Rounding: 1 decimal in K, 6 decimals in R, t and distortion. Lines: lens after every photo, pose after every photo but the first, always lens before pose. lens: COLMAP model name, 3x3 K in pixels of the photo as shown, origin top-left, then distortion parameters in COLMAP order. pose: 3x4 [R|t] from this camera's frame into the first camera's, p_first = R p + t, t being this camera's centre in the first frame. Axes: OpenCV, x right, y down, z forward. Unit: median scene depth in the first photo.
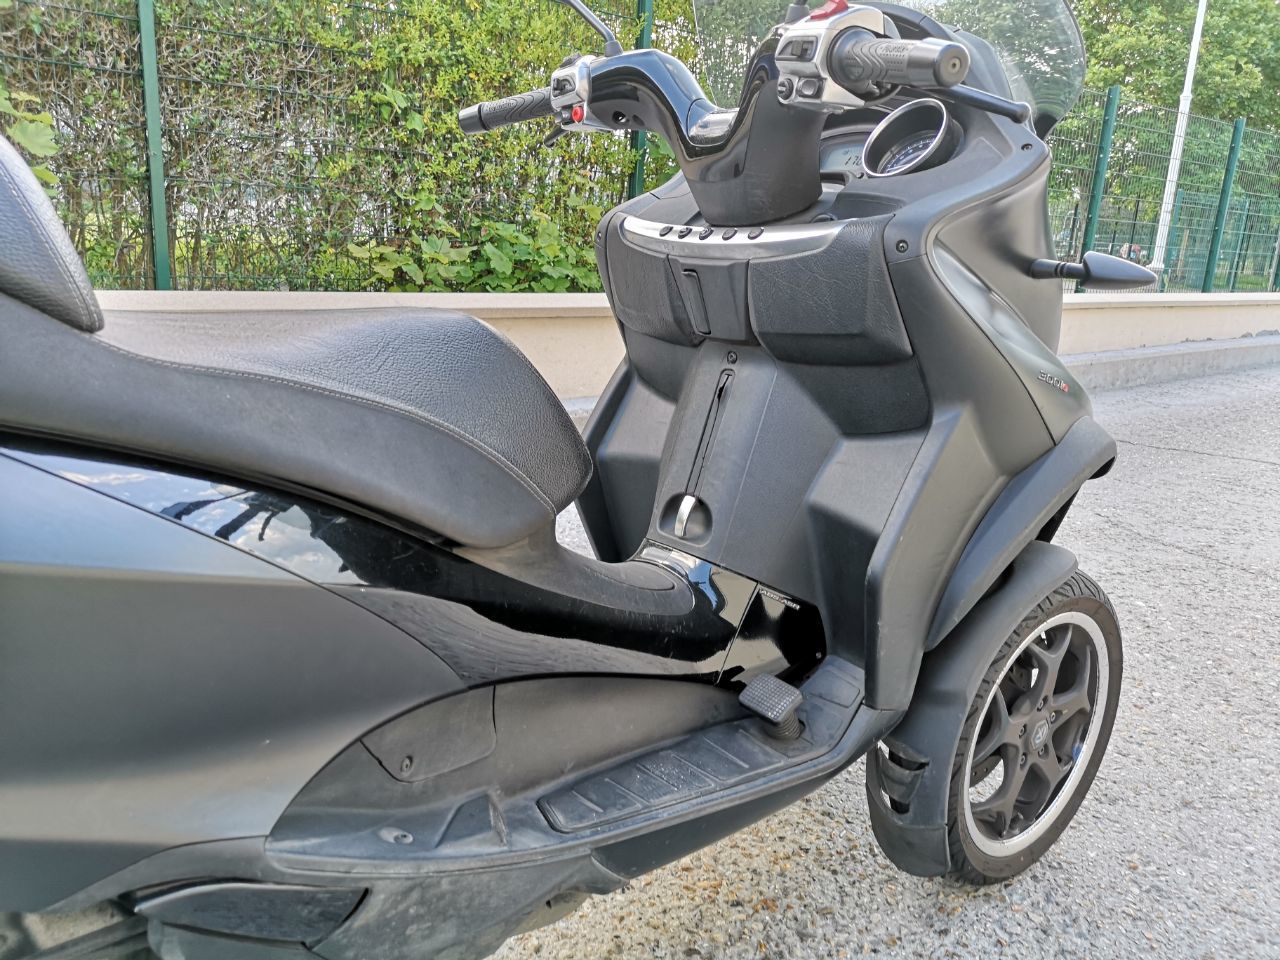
lens RADIAL K [[993.8, 0, 630.4], [0, 993.8, 478.8], [0, 0, 1]] dist [0.050425, -0.038972]
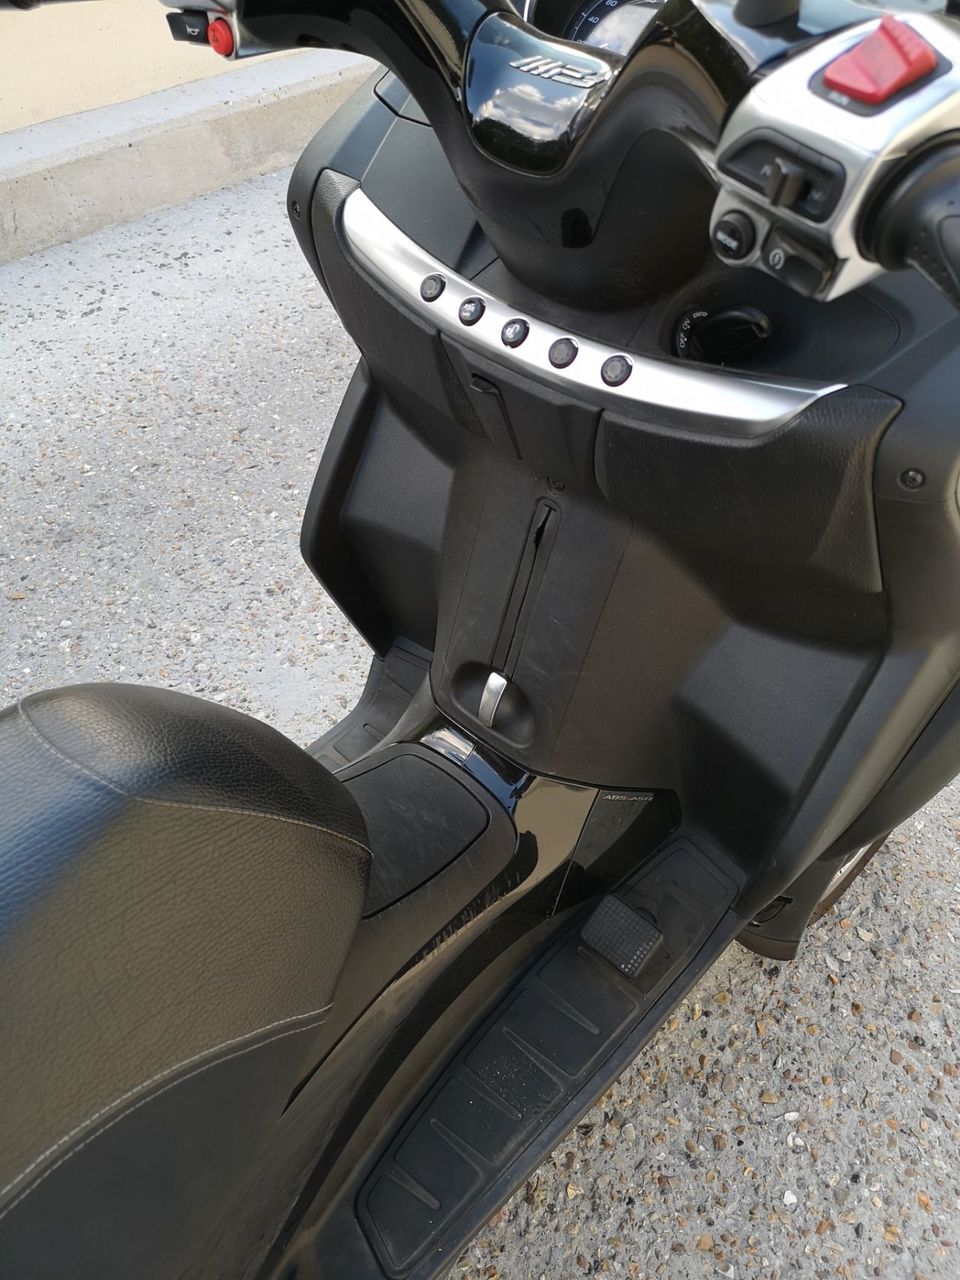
lens RADIAL K [[993.8, 0, 479.2], [0, 993.8, 639.8], [0, 0, 1]] dist [0.050425, -0.038972]
pose [[0.989730, -0.117883, 0.080864, -0.004785], [0.055753, 0.839190, 0.540973, -0.348975], [-0.131632, -0.530908, 0.837144, 0.415374]]
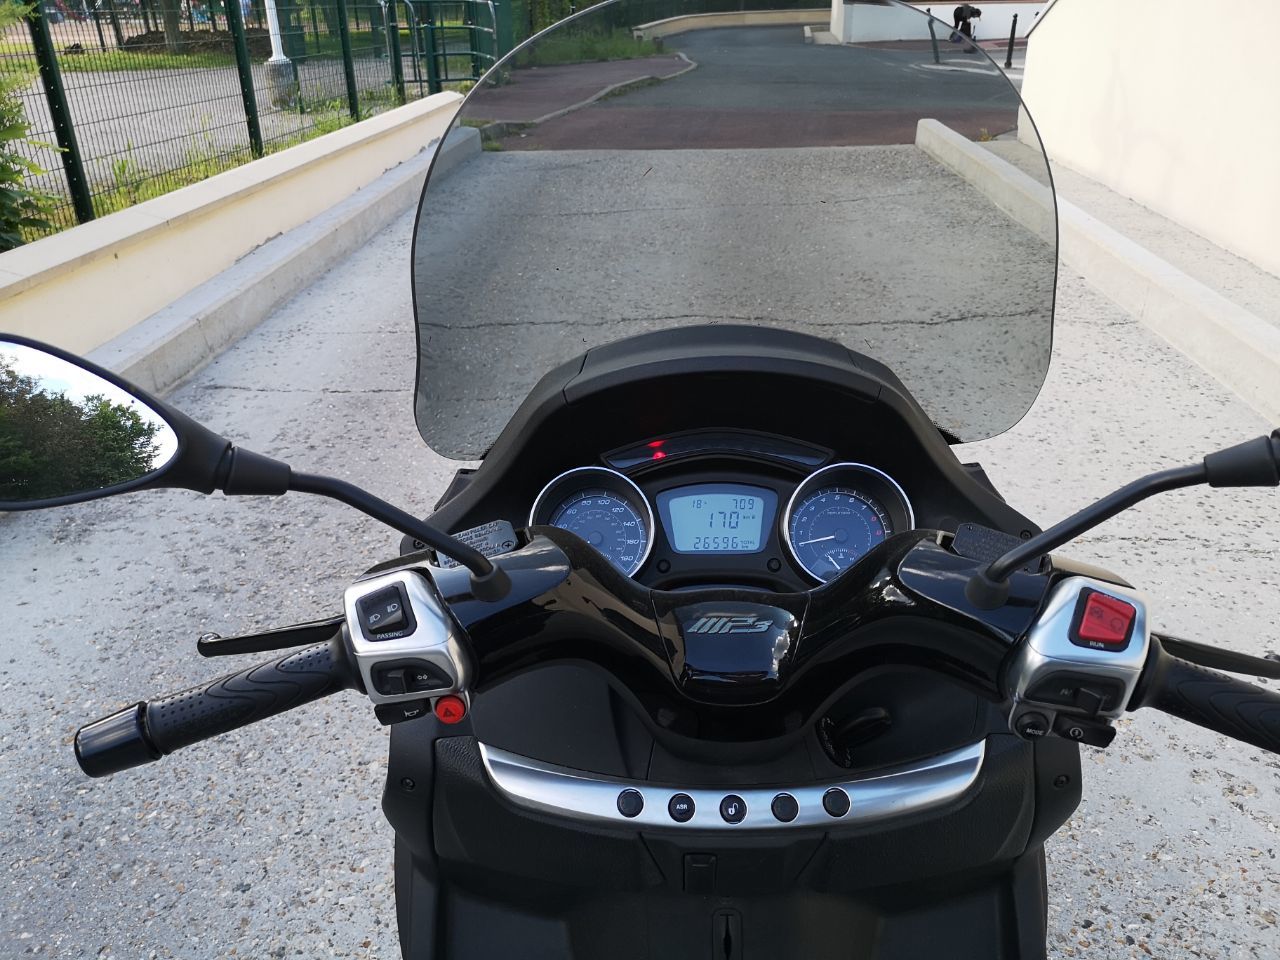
lens RADIAL K [[993.8, 0, 643.1], [0, 993.8, 484.5], [0, 0, 1]] dist [0.050425, -0.038972]
pose [[0.660772, -0.379929, 0.647329, -0.250219], [0.227133, 0.923207, 0.309998, -0.557520], [-0.715396, -0.057808, 0.696324, 0.550318]]
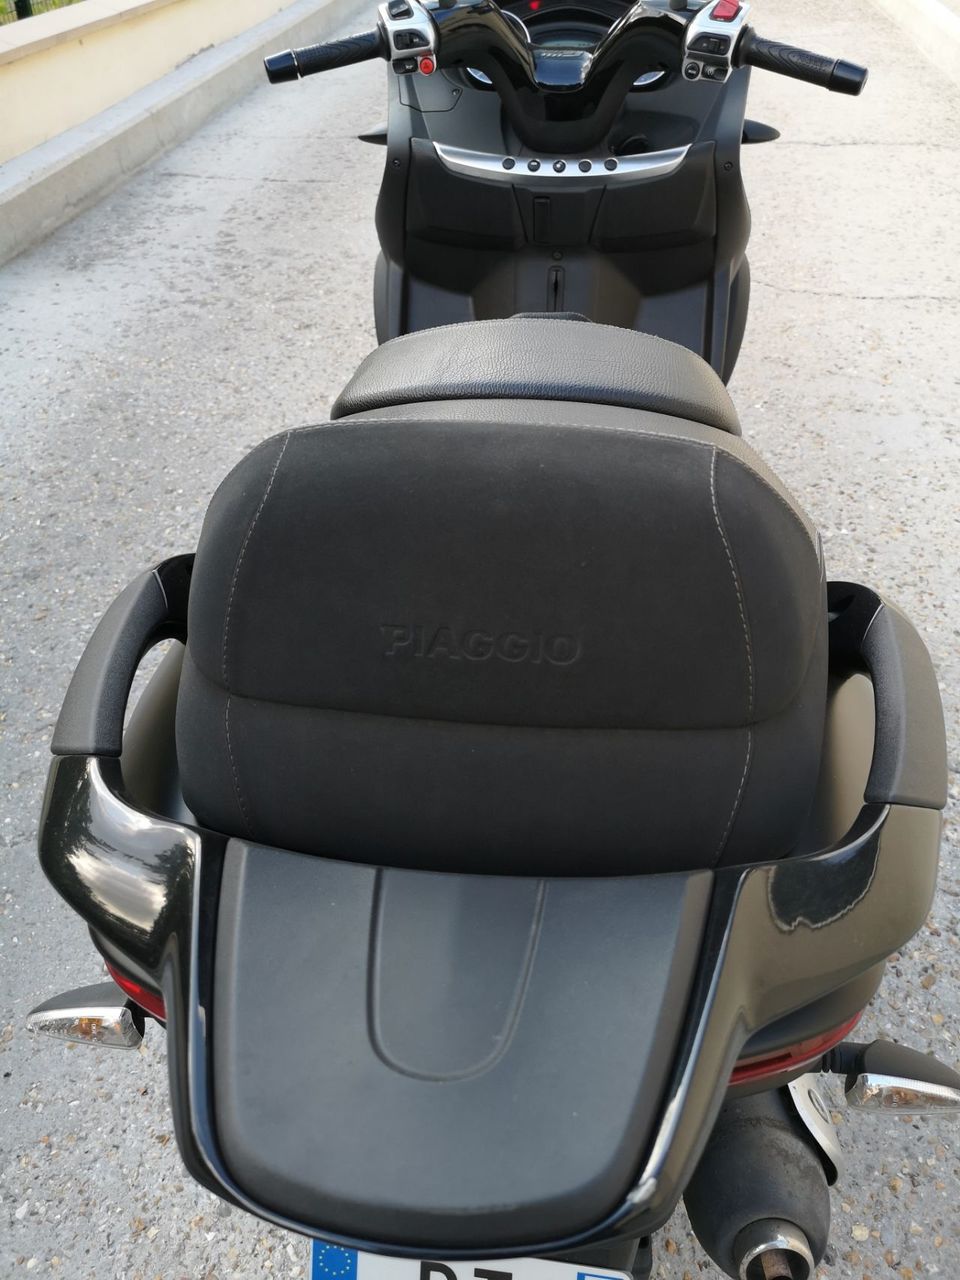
lens RADIAL K [[993.8, 0, 488.1], [0, 993.8, 623.1], [0, 0, 1]] dist [0.050425, -0.038972]
pose [[0.713763, -0.472814, 0.516710, -0.798725], [0.203136, 0.845788, 0.493333, -0.351575], [-0.670282, -0.247161, 0.699738, 0.036332]]
